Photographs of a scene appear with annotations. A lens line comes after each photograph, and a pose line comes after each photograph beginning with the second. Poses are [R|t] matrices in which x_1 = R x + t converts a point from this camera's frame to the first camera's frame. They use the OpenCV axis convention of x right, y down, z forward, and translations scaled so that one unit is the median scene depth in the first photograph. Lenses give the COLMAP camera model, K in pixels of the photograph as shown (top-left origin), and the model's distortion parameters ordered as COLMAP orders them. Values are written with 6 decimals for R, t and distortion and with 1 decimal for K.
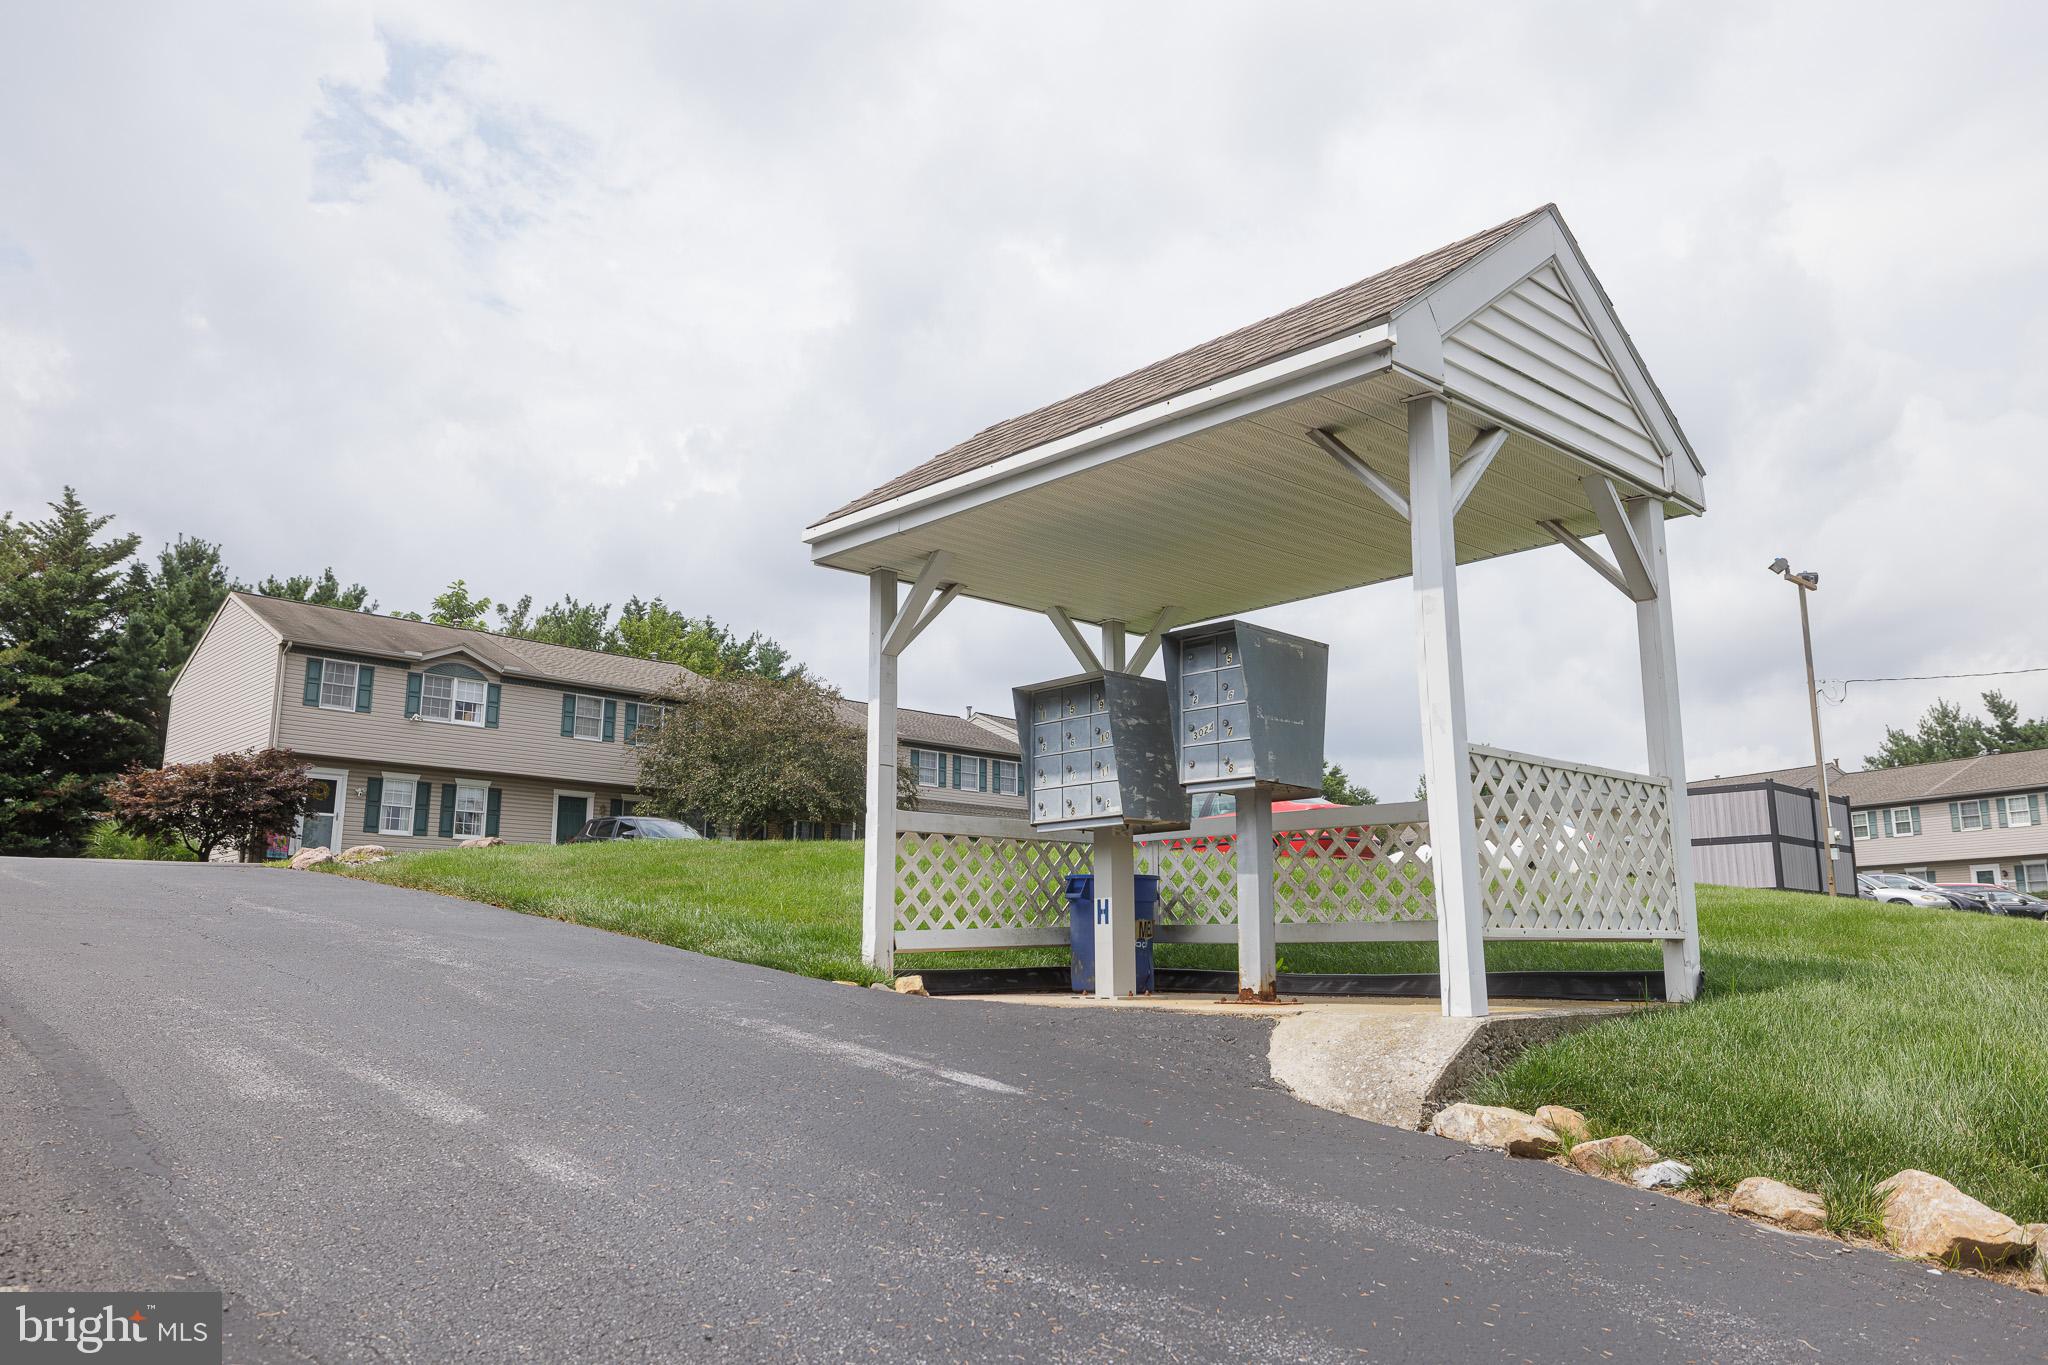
lens RADIAL K [[1476.0, 0, 1024.0], [0, 1476.0, 682.5], [0, 0, 1]] dist [0.005505, 0.004213]
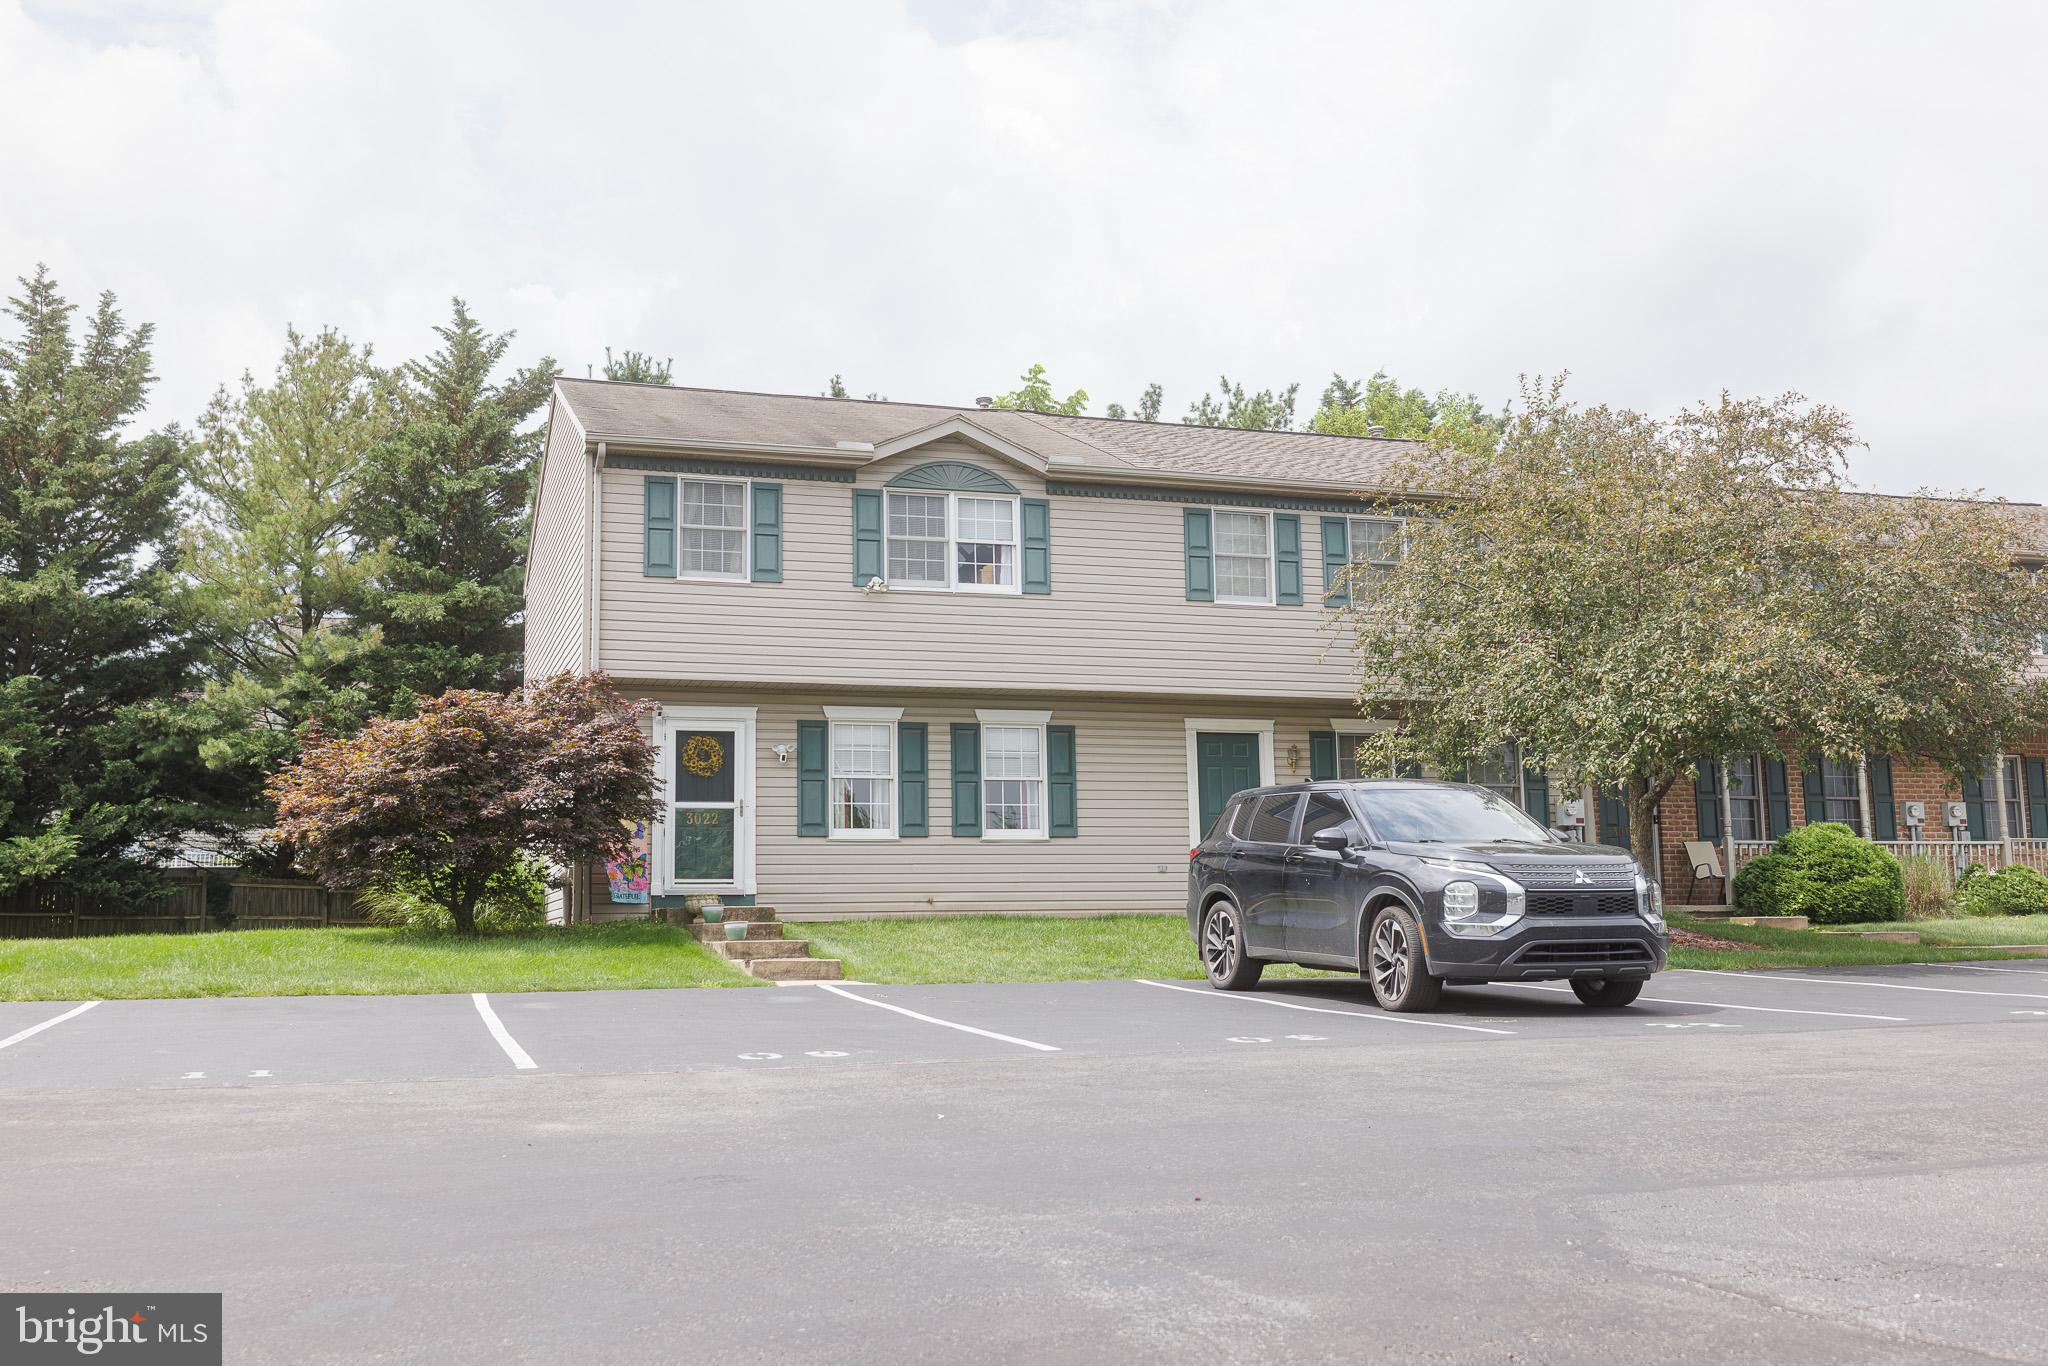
lens RADIAL K [[1980.0, 0, 1024.0], [0, 1980.0, 683.0], [0, 0, 1]] dist [-0.004196, -0.008330]
pose [[0.903443, -0.075232, -0.422055, -0.108301], [0.100900, 0.994141, 0.038777, 0.033828], [0.416665, -0.077618, 0.905741, 0.444011]]
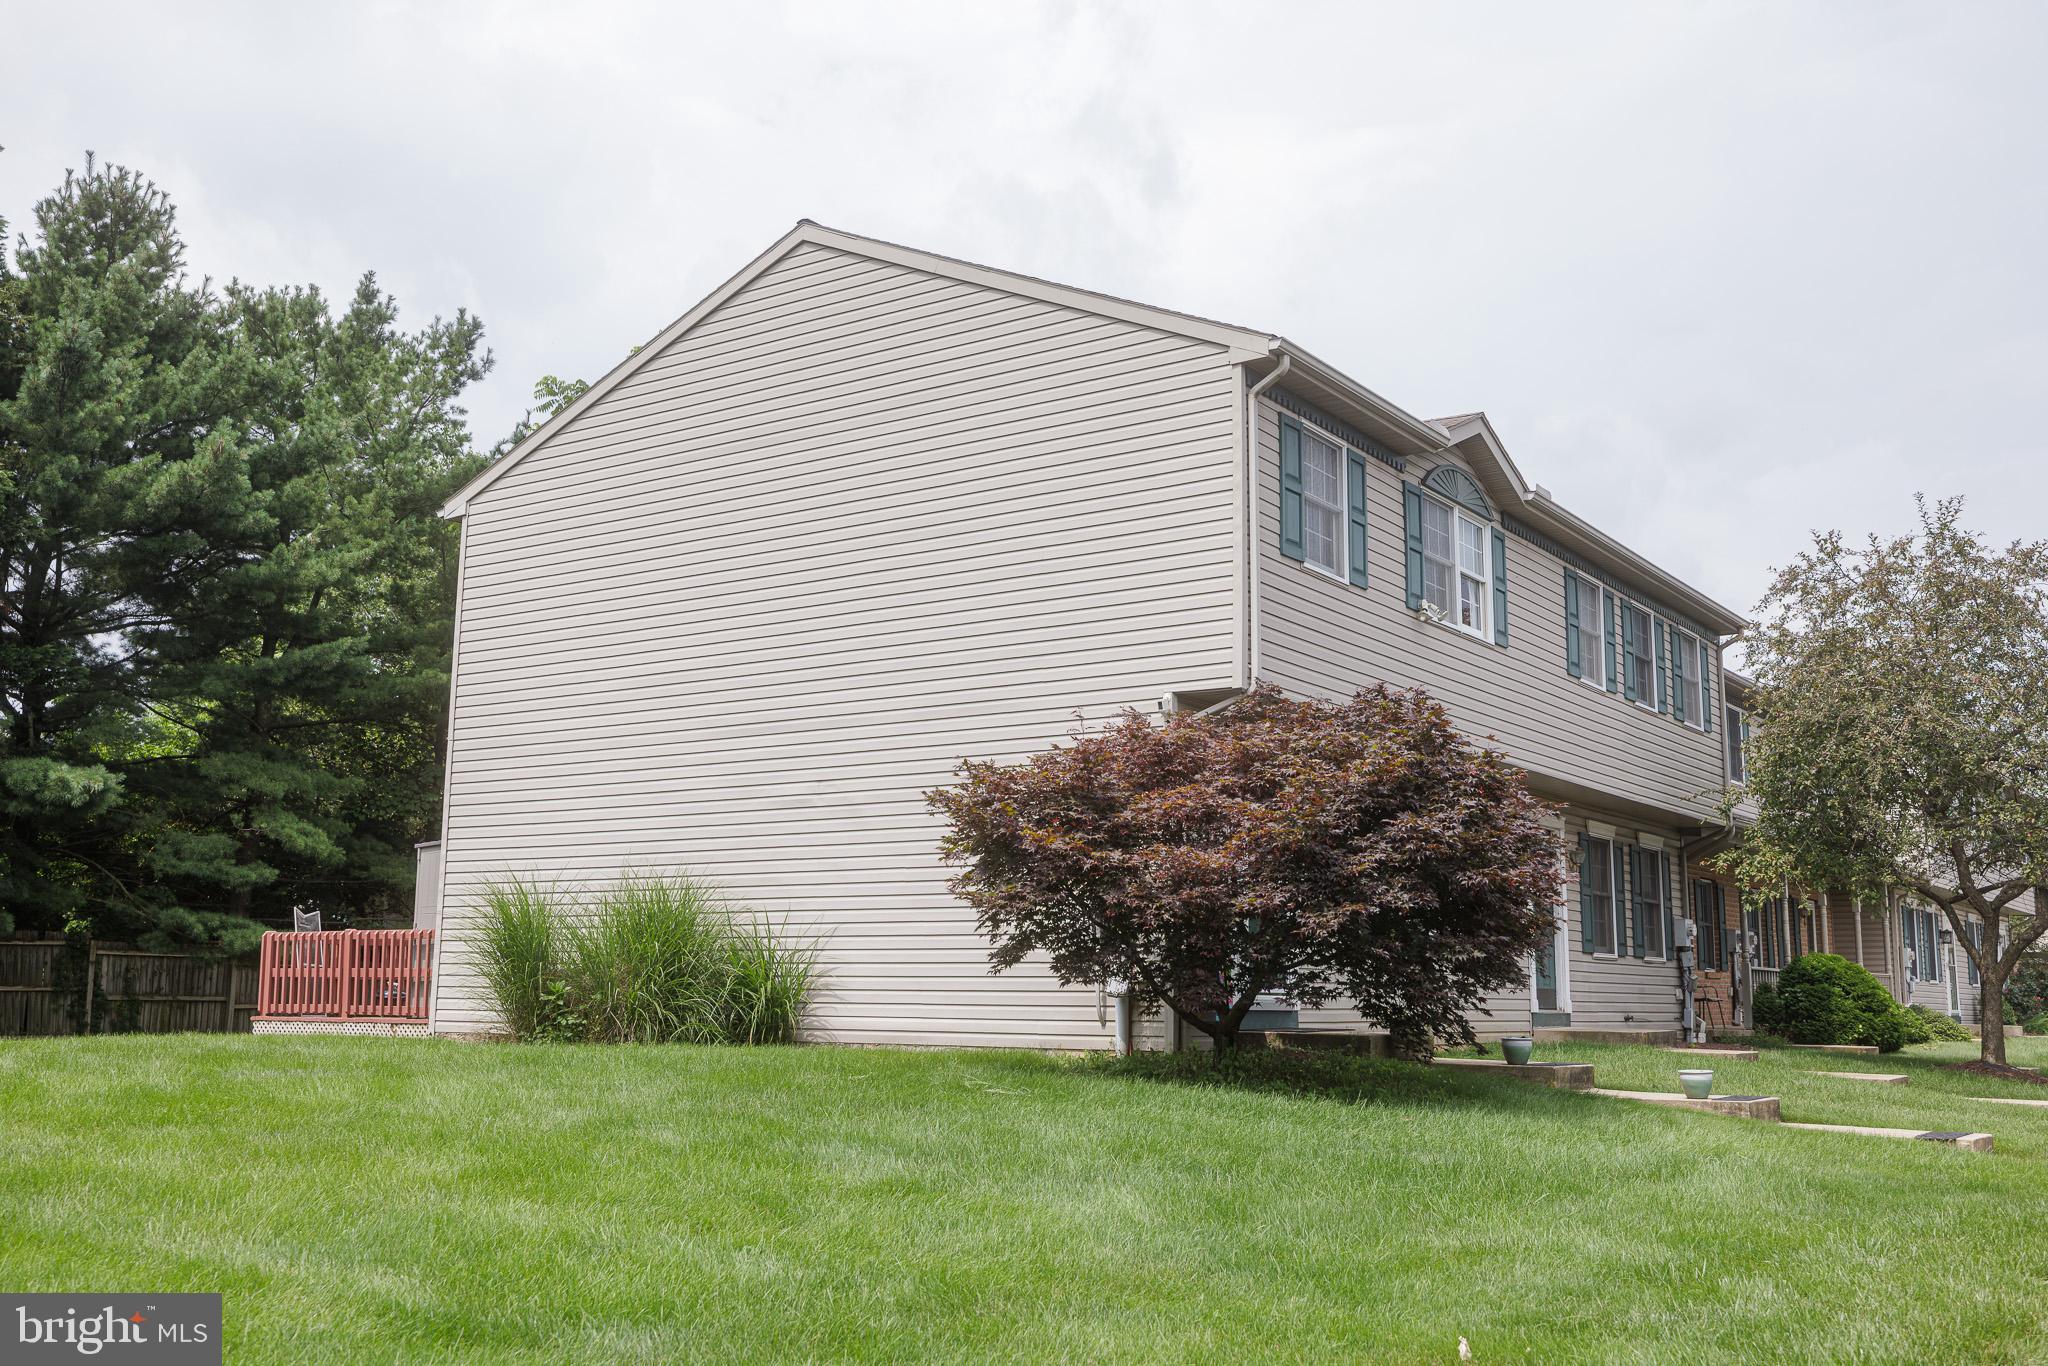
lens RADIAL K [[1980.0, 0, 1024.0], [0, 1980.0, 683.0], [0, 0, 1]] dist [-0.004196, -0.008330]
pose [[0.976480, 0.041505, 0.211577, -0.589341], [-0.048351, 0.998458, 0.027285, 0.032038], [-0.210119, -0.036873, 0.976980, 0.534587]]
